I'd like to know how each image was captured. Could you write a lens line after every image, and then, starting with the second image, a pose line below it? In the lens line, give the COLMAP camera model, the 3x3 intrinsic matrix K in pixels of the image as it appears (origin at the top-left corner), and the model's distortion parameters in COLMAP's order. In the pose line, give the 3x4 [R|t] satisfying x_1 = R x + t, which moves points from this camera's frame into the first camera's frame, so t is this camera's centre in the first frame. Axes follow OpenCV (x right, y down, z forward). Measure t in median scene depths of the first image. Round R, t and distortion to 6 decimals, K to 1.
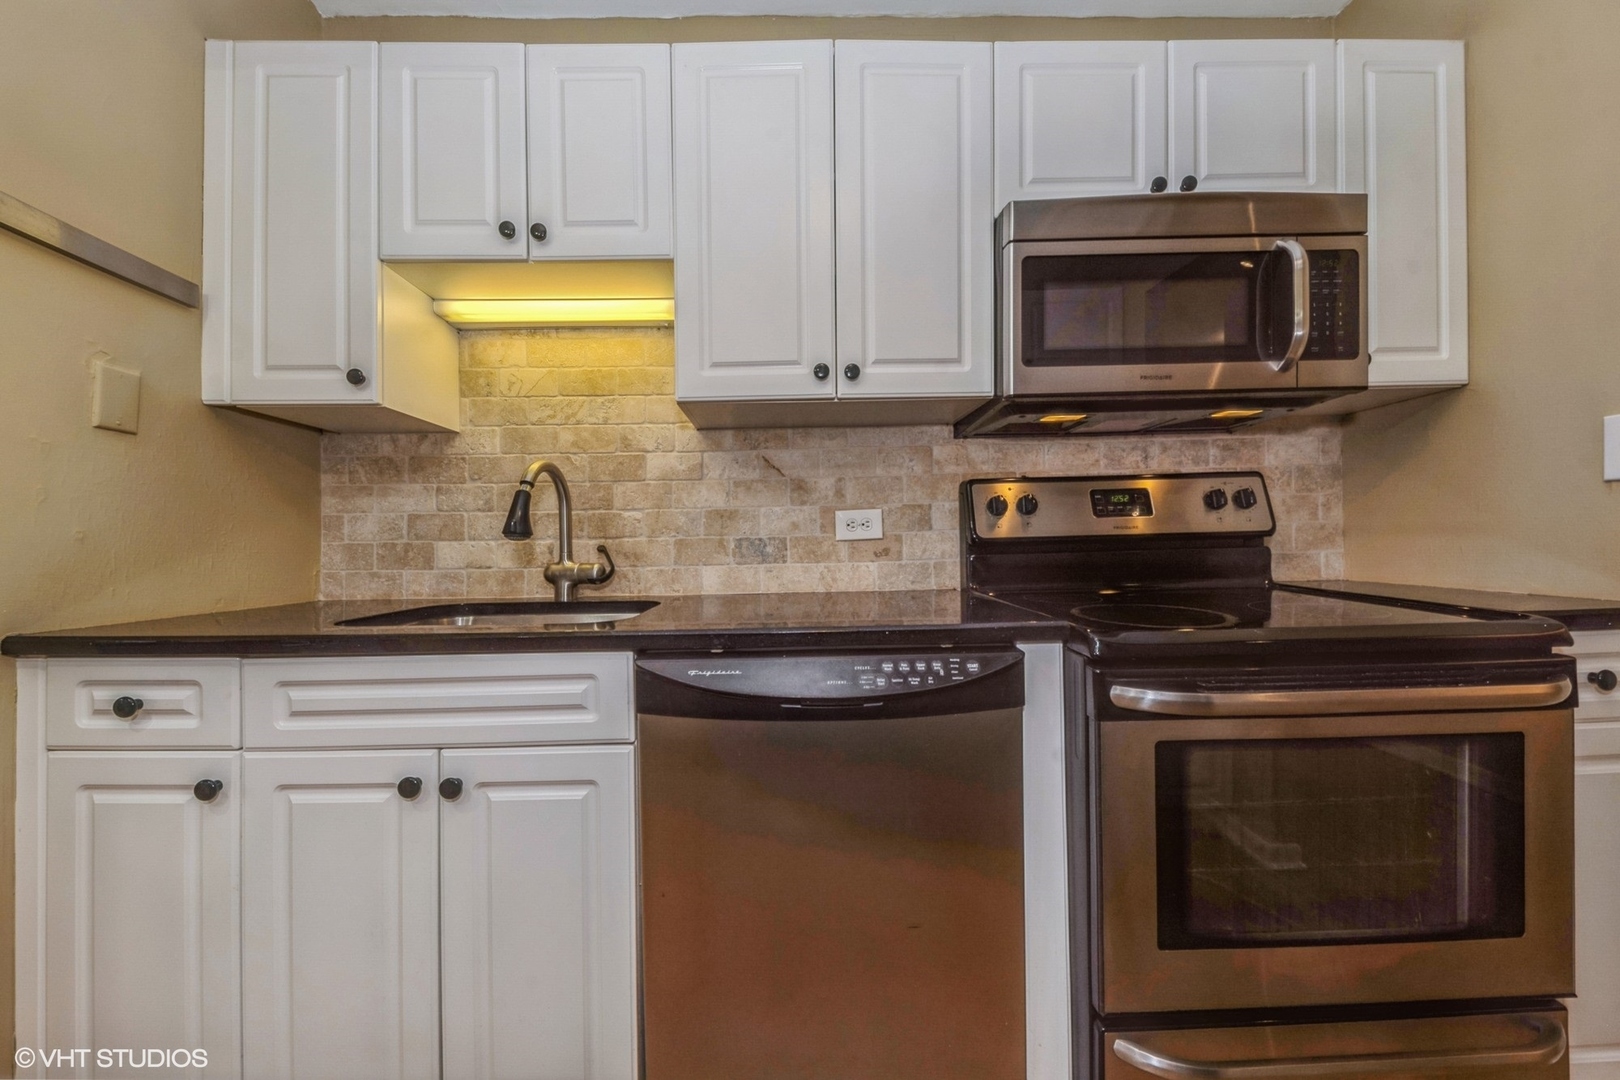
lens RADIAL K [[563.3, 0, 803.3], [0, 563.3, 543.8], [0, 0, 1]] dist [0.007686, -0.000195]
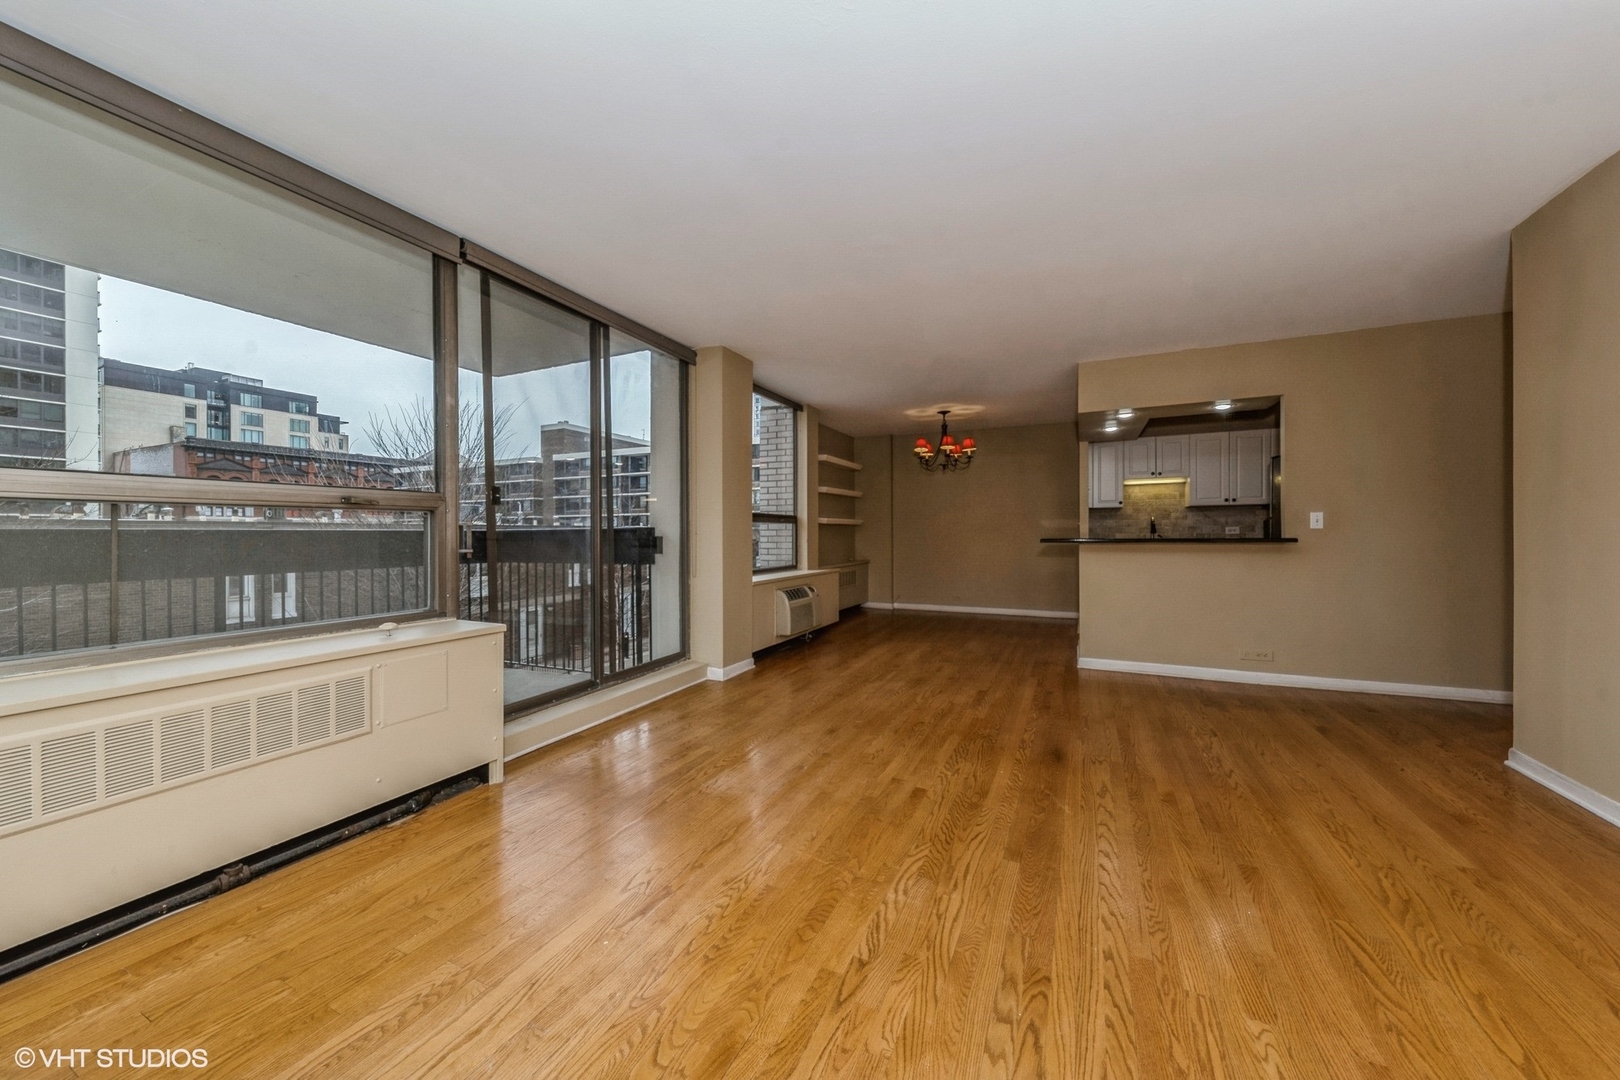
lens RADIAL K [[563.3, 0, 798.8], [0, 563.3, 546.6], [0, 0, 1]] dist [0.007686, -0.000195]
pose [[0.893296, 0.022982, -0.448881, -0.889602], [-0.011153, 0.999518, 0.028978, 0.007496], [0.449331, -0.020879, 0.893121, -4.227713]]
